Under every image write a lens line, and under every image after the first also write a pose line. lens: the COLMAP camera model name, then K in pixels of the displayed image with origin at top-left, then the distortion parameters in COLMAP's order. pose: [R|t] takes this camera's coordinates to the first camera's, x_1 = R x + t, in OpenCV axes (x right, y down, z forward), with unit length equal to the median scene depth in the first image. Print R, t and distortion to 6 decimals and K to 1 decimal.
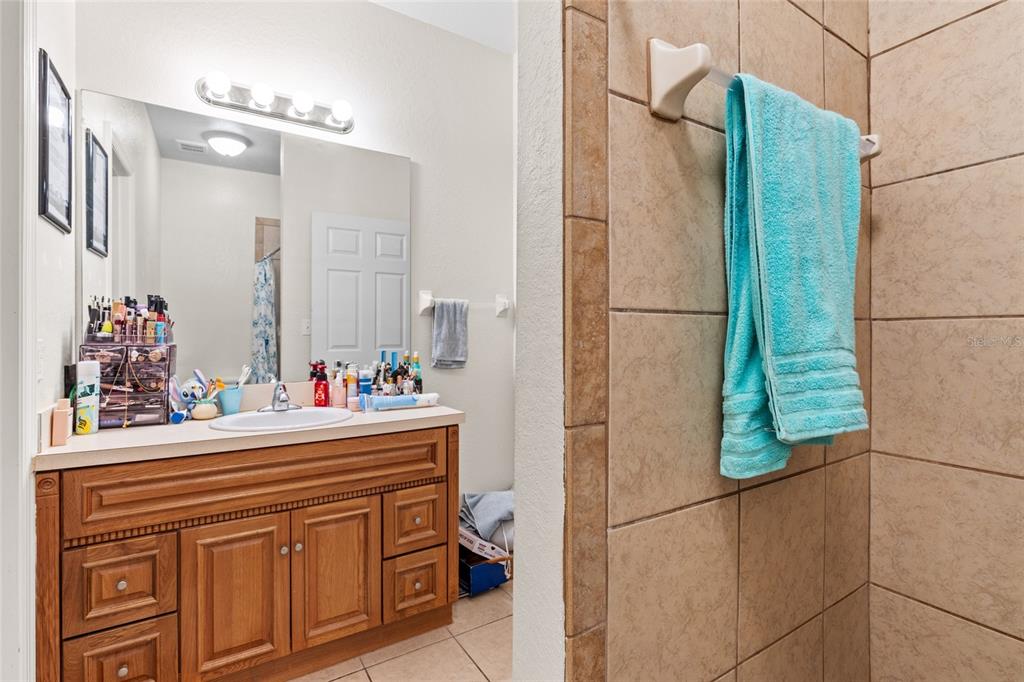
lens RADIAL K [[482.1, 0, 512.4], [0, 482.1, 339.2], [0, 0, 1]] dist [-0.001730, -0.000444]
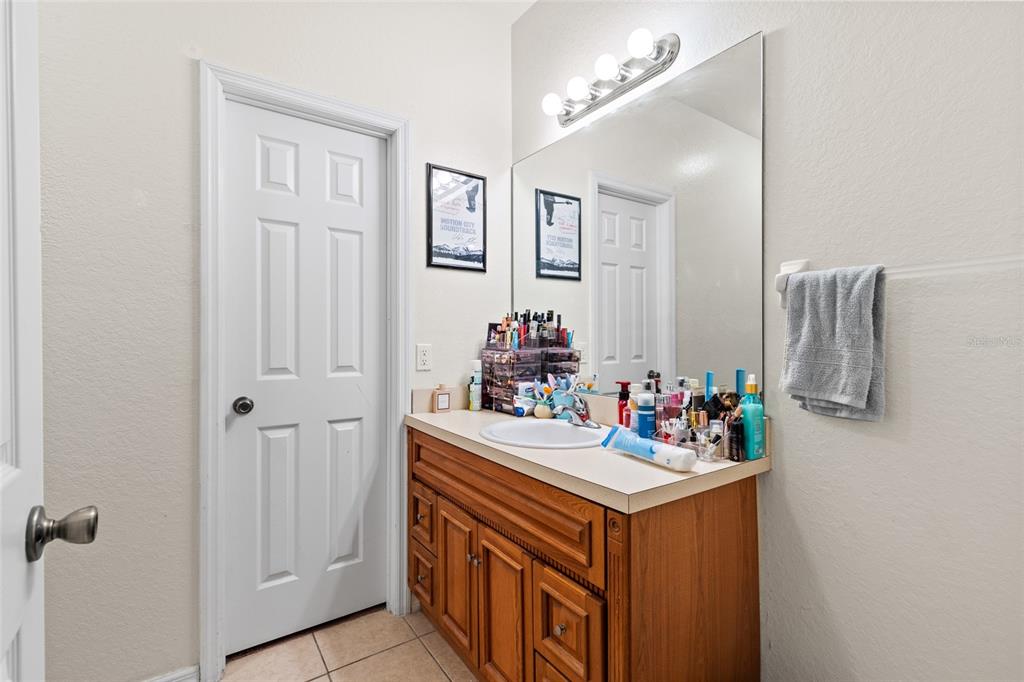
lens RADIAL K [[460.7, 0, 509.5], [0, 460.7, 335.4], [0, 0, 1]] dist [0.005014, 0.000141]
pose [[0.042341, 0.005047, -0.999090, 0.409873], [0.000681, 0.999987, 0.005080, -0.026465], [0.999103, -0.000895, 0.042337, 0.864990]]
